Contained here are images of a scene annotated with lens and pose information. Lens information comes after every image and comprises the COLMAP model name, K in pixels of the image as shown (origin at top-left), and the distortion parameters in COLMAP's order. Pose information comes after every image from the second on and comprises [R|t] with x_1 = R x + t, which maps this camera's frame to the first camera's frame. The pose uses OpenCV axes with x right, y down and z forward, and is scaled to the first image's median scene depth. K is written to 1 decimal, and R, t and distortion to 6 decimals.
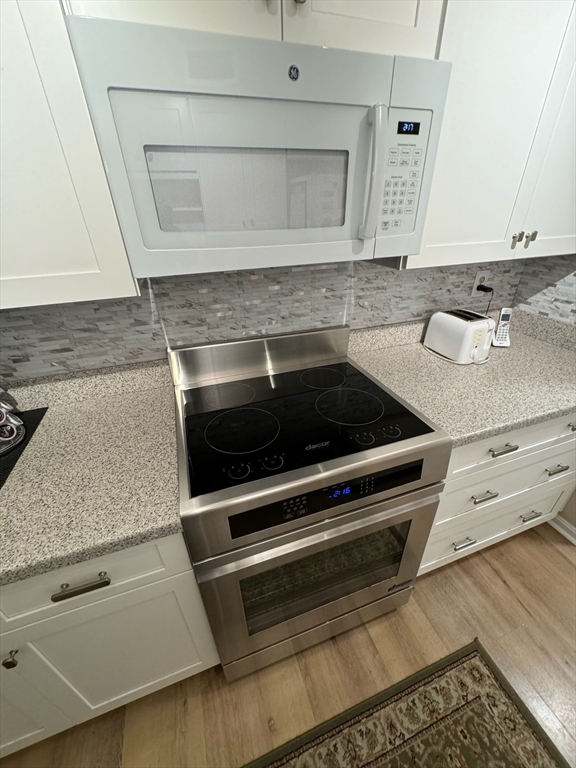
lens RADIAL K [[306.4, 0, 288.8], [0, 306.4, 384.2], [0, 0, 1]] dist [-0.002336, -0.000047]
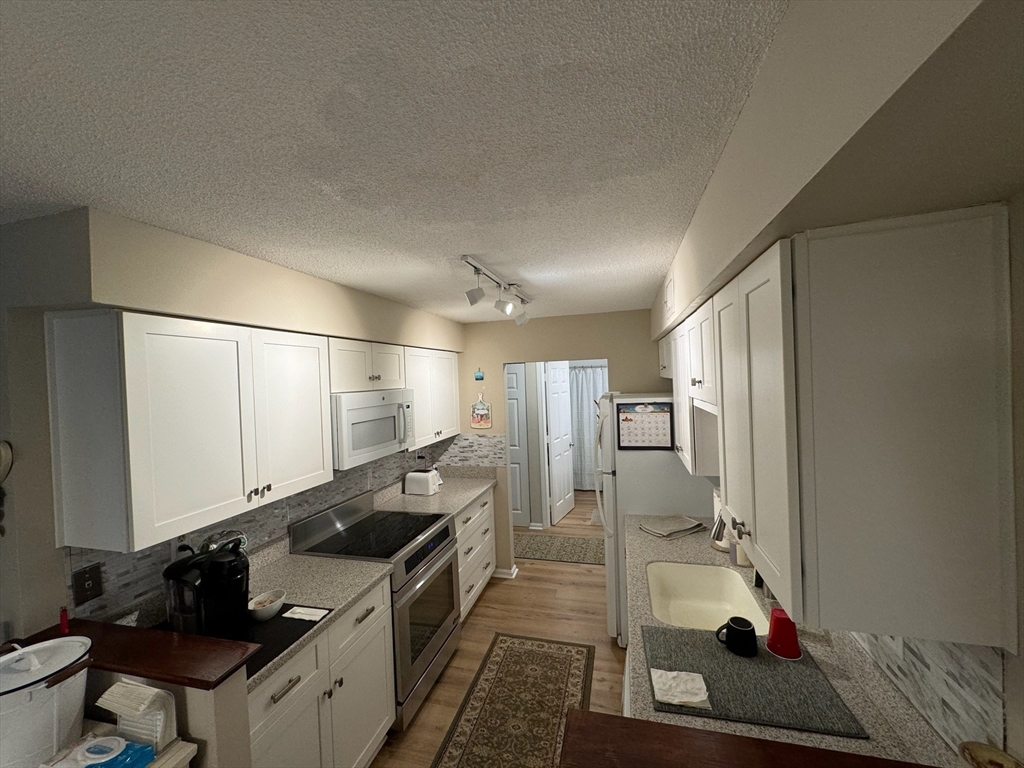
lens RADIAL K [[408.6, 0, 511.6], [0, 408.6, 385.0], [0, 0, 1]] dist [-0.002336, -0.000047]
pose [[0.570033, -0.010080, 0.821560, -1.226149], [0.422637, 0.861087, -0.282678, 0.274017], [-0.704585, 0.508357, 0.495108, -0.947282]]
